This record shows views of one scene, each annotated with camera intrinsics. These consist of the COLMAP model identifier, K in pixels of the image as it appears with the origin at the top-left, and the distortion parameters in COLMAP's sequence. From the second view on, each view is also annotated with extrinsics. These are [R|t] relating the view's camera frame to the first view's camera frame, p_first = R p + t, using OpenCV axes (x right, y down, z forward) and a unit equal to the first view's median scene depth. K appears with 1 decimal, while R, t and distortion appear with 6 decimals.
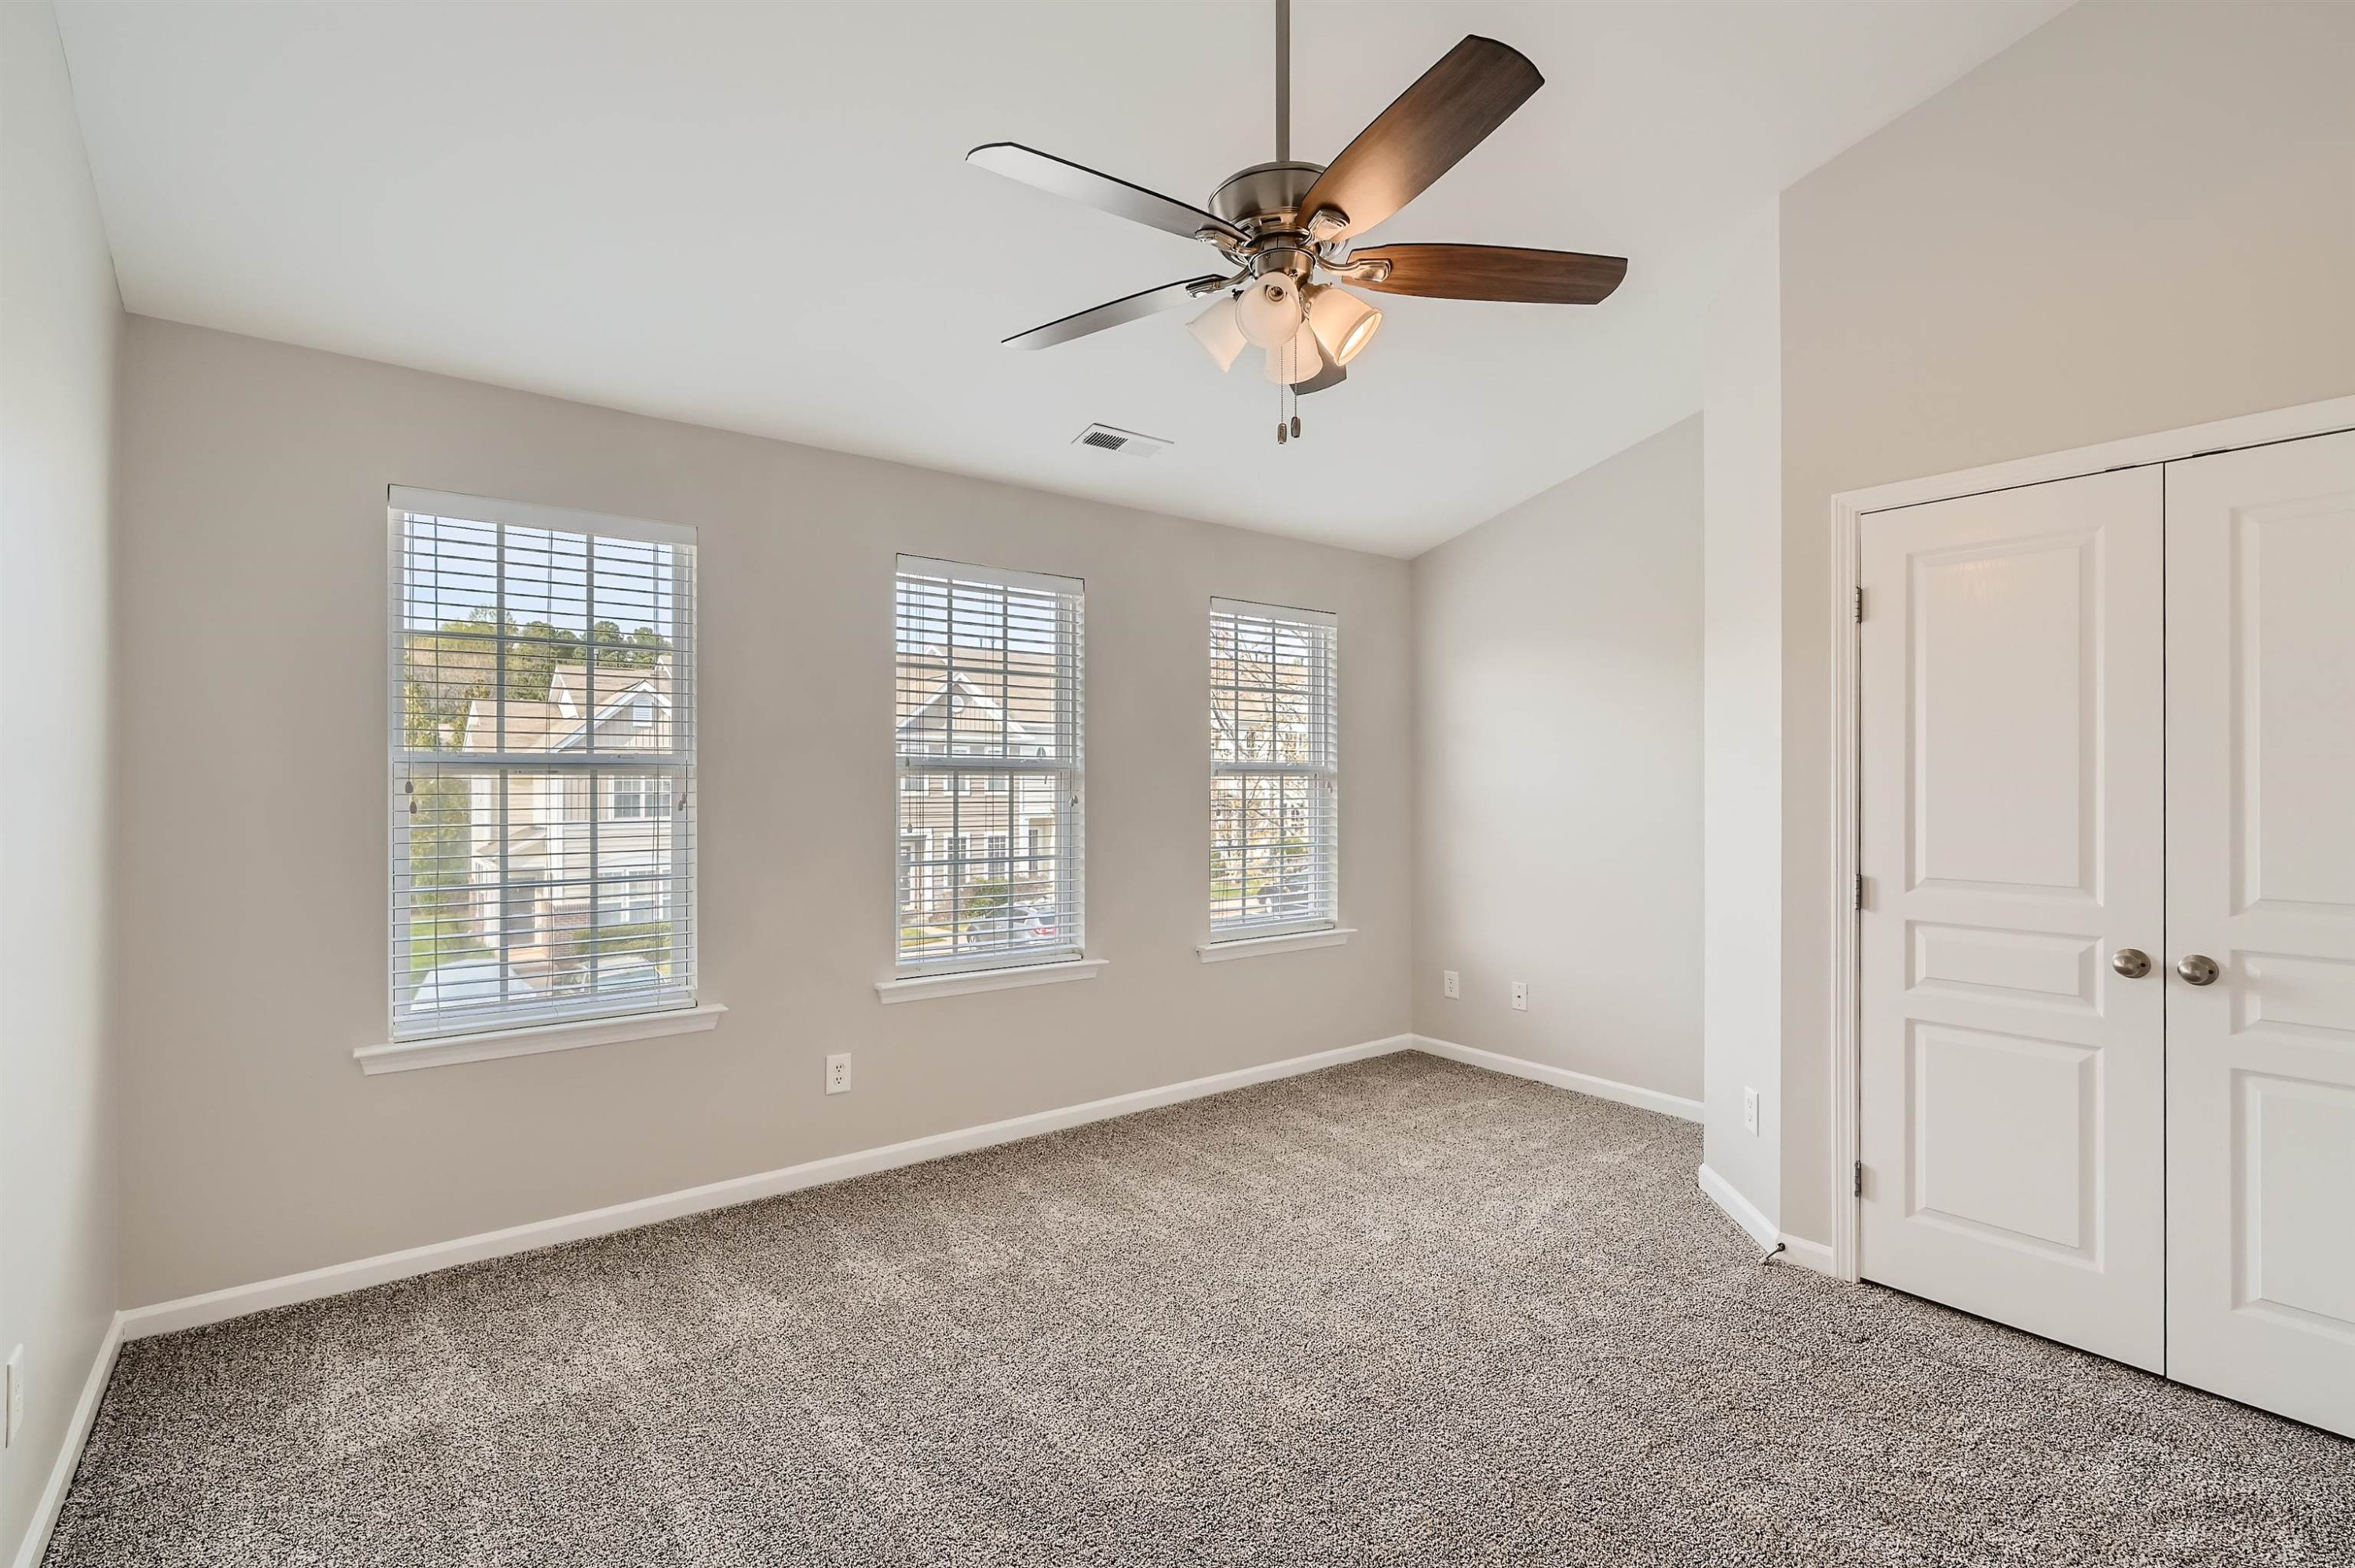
lens RADIAL K [[1084.2, 0, 1192.8], [0, 1084.2, 777.1], [0, 0, 1]] dist [0.003783, 0.000345]
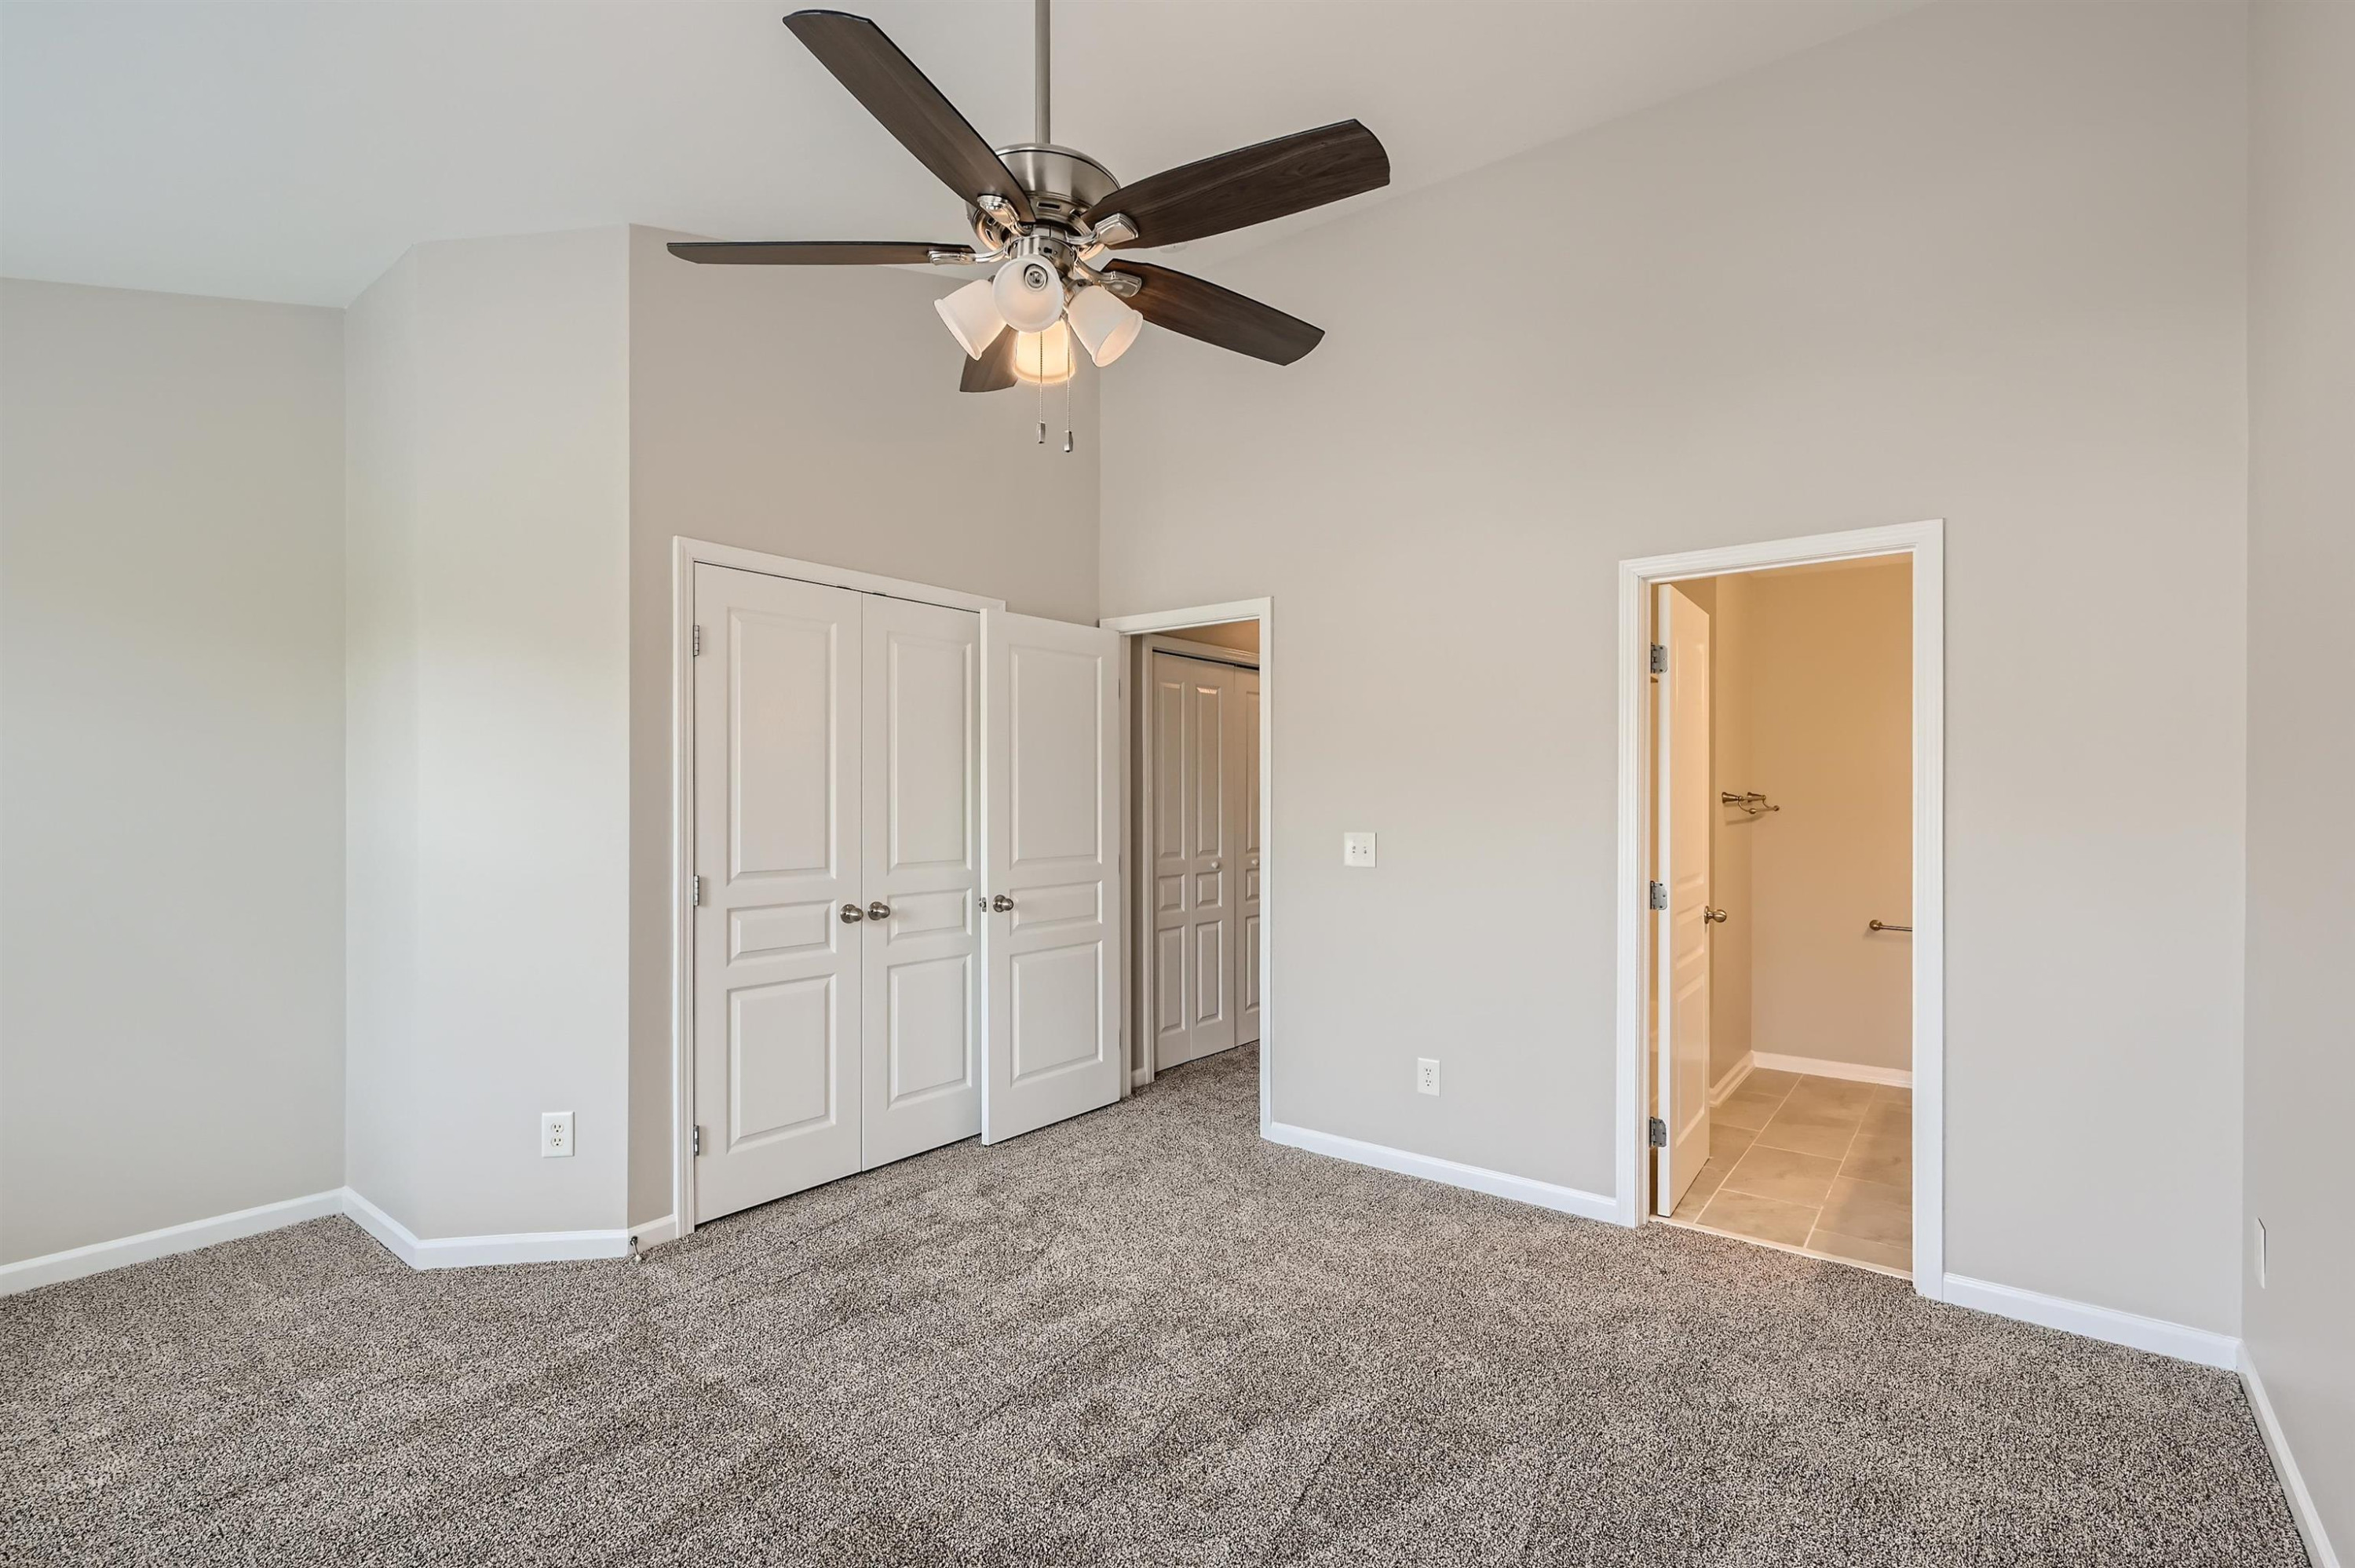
lens RADIAL K [[1084.2, 0, 1178.2], [0, 1084.2, 784.4], [0, 0, 1]] dist [0.003783, 0.000345]
pose [[-0.229630, -0.006725, 0.973255, -0.430125], [-0.016139, 0.999865, 0.003101, -0.013200], [-0.973144, -0.014996, -0.229707, 0.534913]]
